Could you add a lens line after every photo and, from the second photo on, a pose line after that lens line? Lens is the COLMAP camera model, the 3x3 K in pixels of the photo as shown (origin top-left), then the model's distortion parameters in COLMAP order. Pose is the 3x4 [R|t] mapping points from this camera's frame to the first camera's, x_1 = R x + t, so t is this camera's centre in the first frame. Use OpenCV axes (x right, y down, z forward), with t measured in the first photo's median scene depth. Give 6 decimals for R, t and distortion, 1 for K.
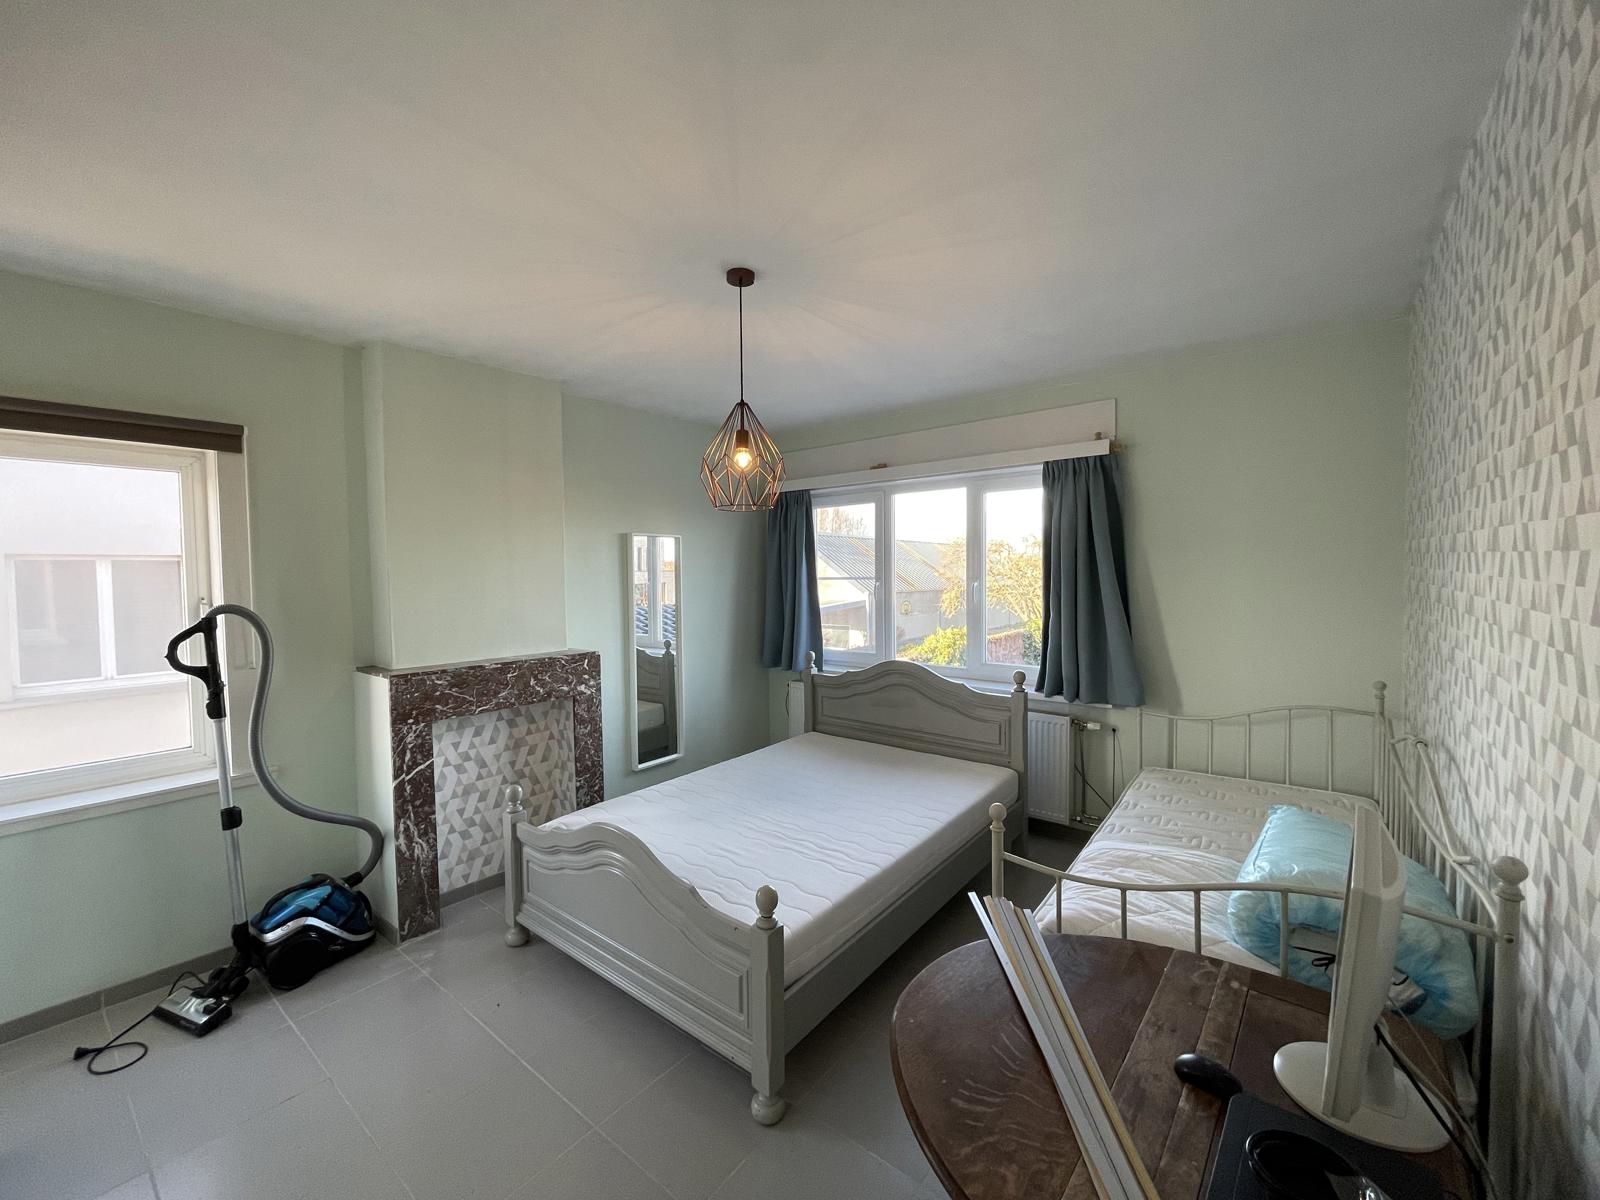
lens RADIAL K [[646.9, 0, 802.9], [0, 646.9, 598.5], [0, 0, 1]] dist [-0.005523, 0.001716]
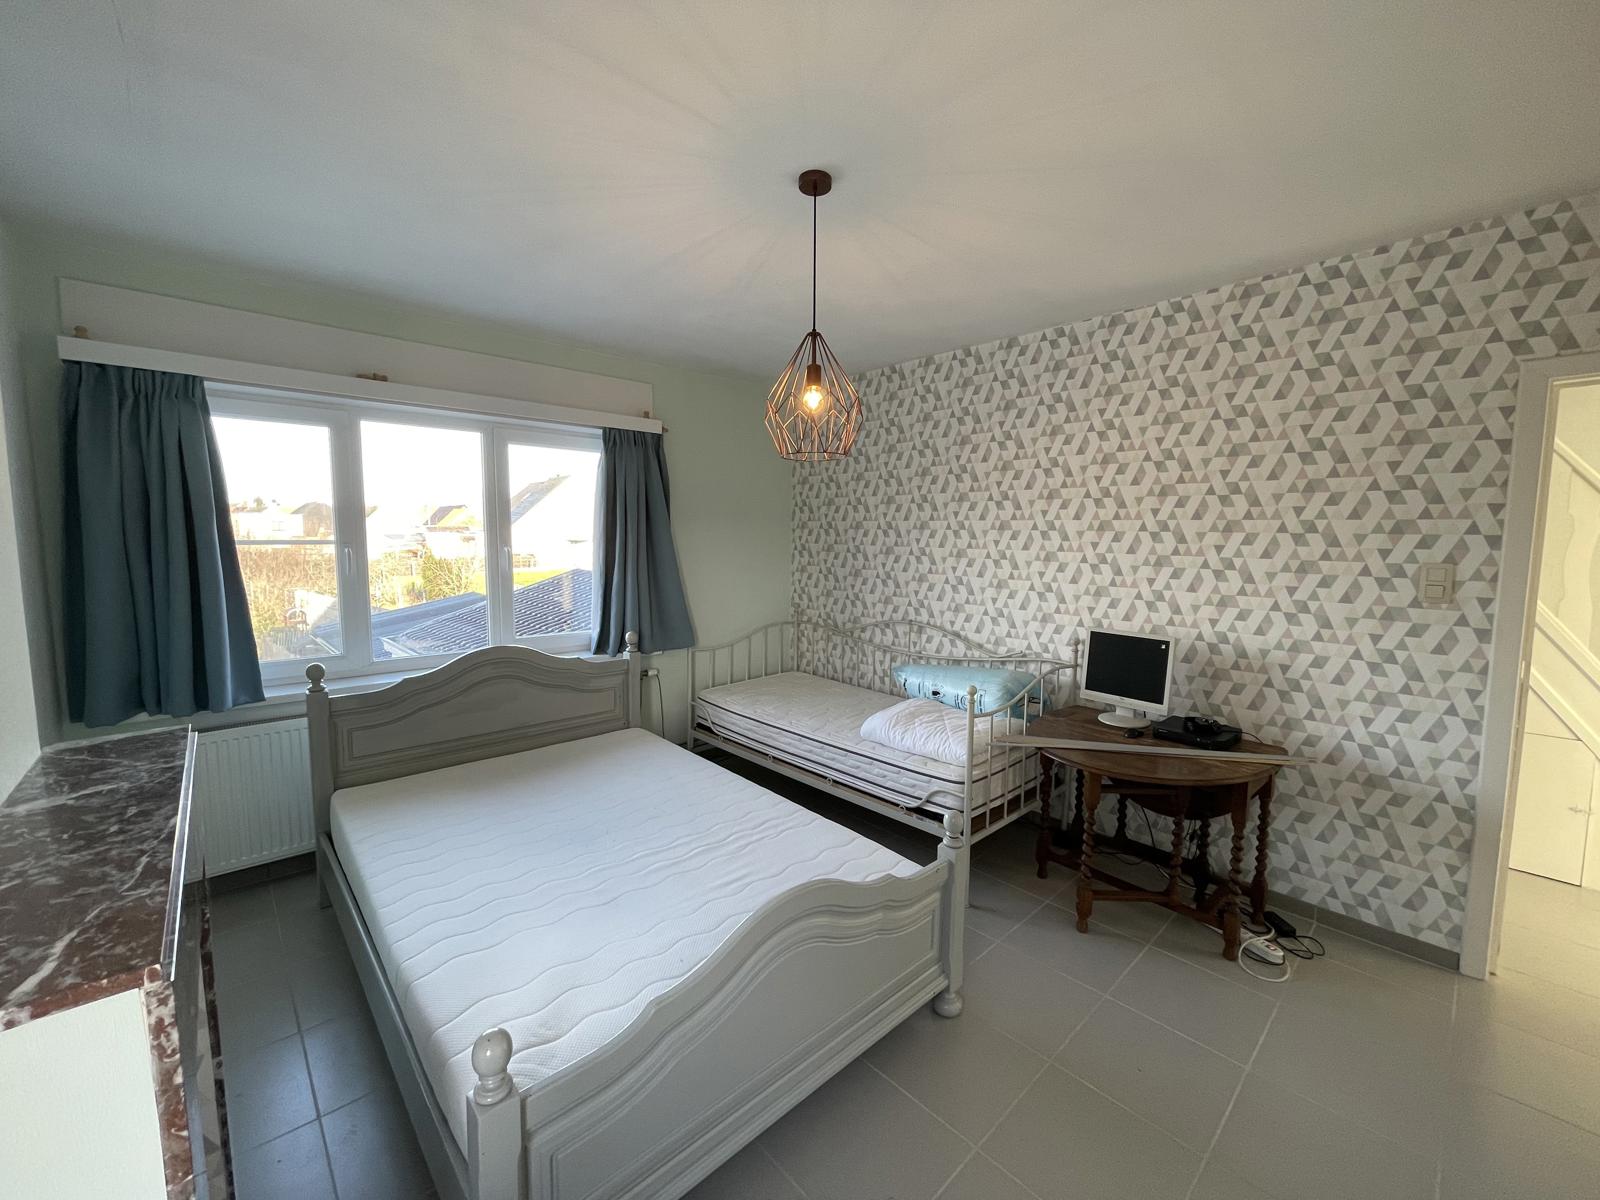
lens RADIAL K [[646.9, 0, 803.3], [0, 646.9, 597.6], [0, 0, 1]] dist [-0.005523, 0.001716]
pose [[0.145084, -0.081181, 0.986083, -0.585933], [0.030163, 0.996528, 0.077603, -0.013845], [-0.988960, 0.018484, 0.147029, 0.532631]]
